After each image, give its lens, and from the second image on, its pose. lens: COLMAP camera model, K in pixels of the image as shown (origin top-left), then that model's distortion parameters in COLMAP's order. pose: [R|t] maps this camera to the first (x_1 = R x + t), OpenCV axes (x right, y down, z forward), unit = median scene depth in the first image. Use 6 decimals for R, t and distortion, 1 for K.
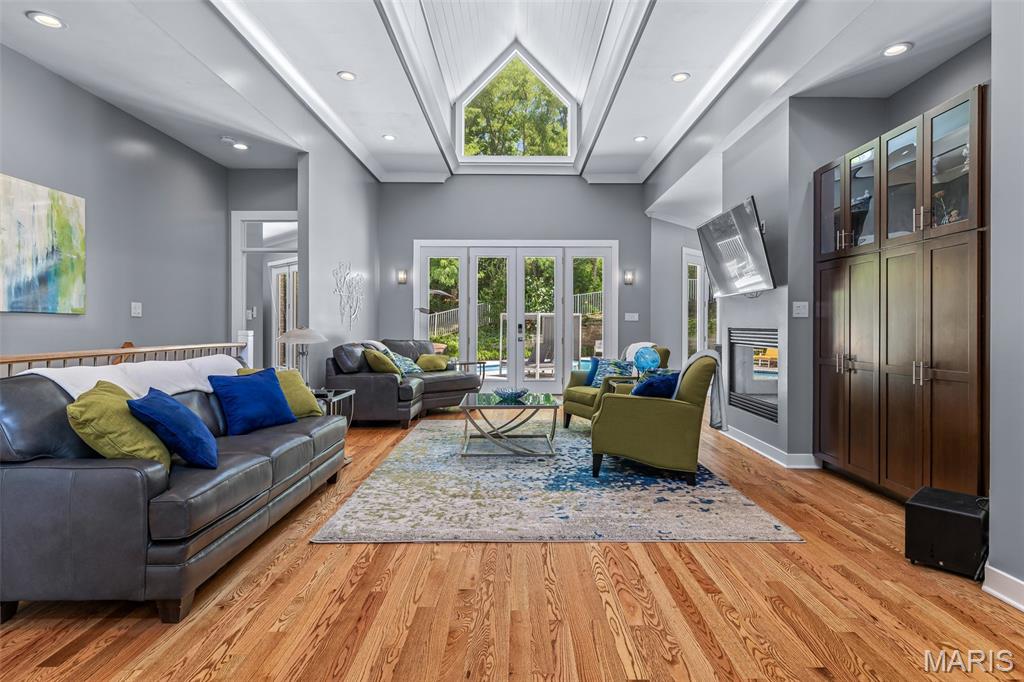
lens RADIAL K [[515.1, 0, 516.4], [0, 515.1, 333.4], [0, 0, 1]] dist [-0.003060, -0.000536]
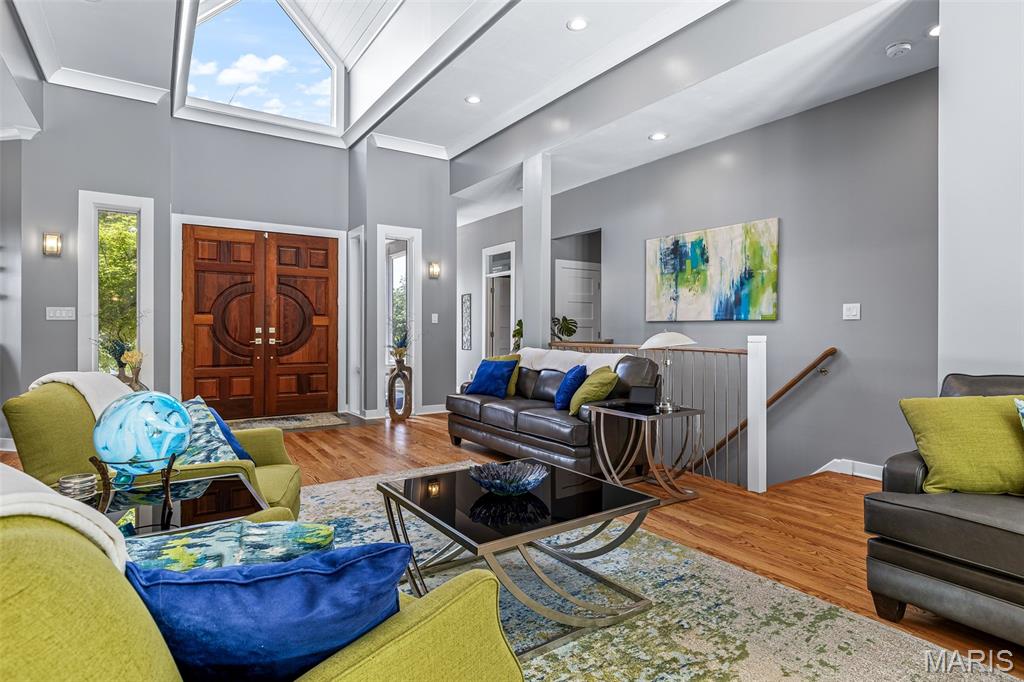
lens RADIAL K [[543.2, 0, 516.2], [0, 543.2, 327.6], [0, 0, 1]] dist [-0.002163, 0.000405]
pose [[-0.825597, -0.006883, -0.564218, 0.312771], [-0.009844, 0.999949, 0.002205, -0.017807], [0.564174, 0.007375, -0.825623, 1.732404]]
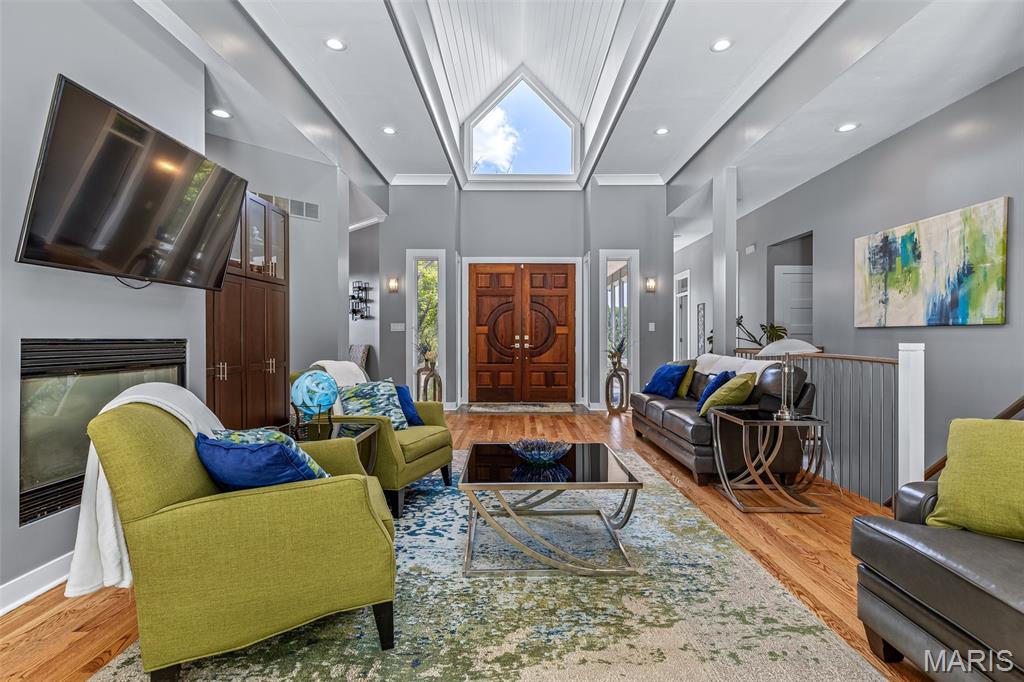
lens RADIAL K [[487.0, 0, 516.3], [0, 487.0, 337.5], [0, 0, 1]] dist [-0.001006, -0.001448]
pose [[-0.999967, -0.003104, -0.007461, 0.027093], [-0.003189, 0.999930, 0.011372, -0.021453], [0.007425, 0.011395, -0.999908, 1.933069]]
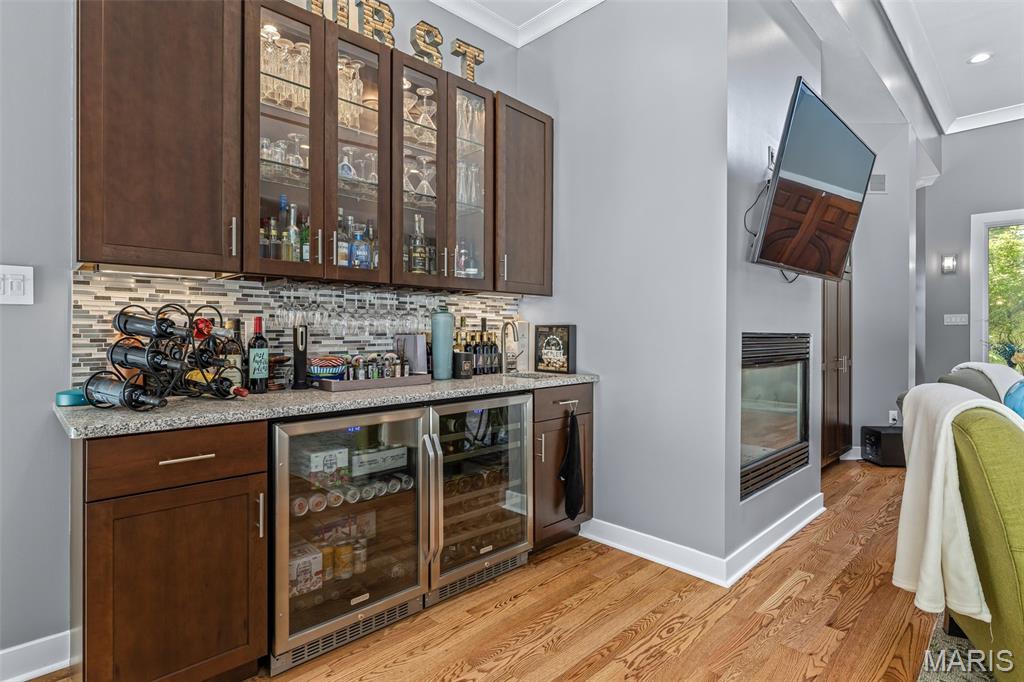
lens RADIAL K [[515.1, 0, 515.7], [0, 515.1, 332.8], [0, 0, 1]] dist [-0.003060, -0.000536]
pose [[-0.704799, -0.009523, 0.709343, 0.321125], [0.000499, 0.999903, 0.013920, -0.020911], [-0.709407, 0.010165, -0.704726, 2.026943]]
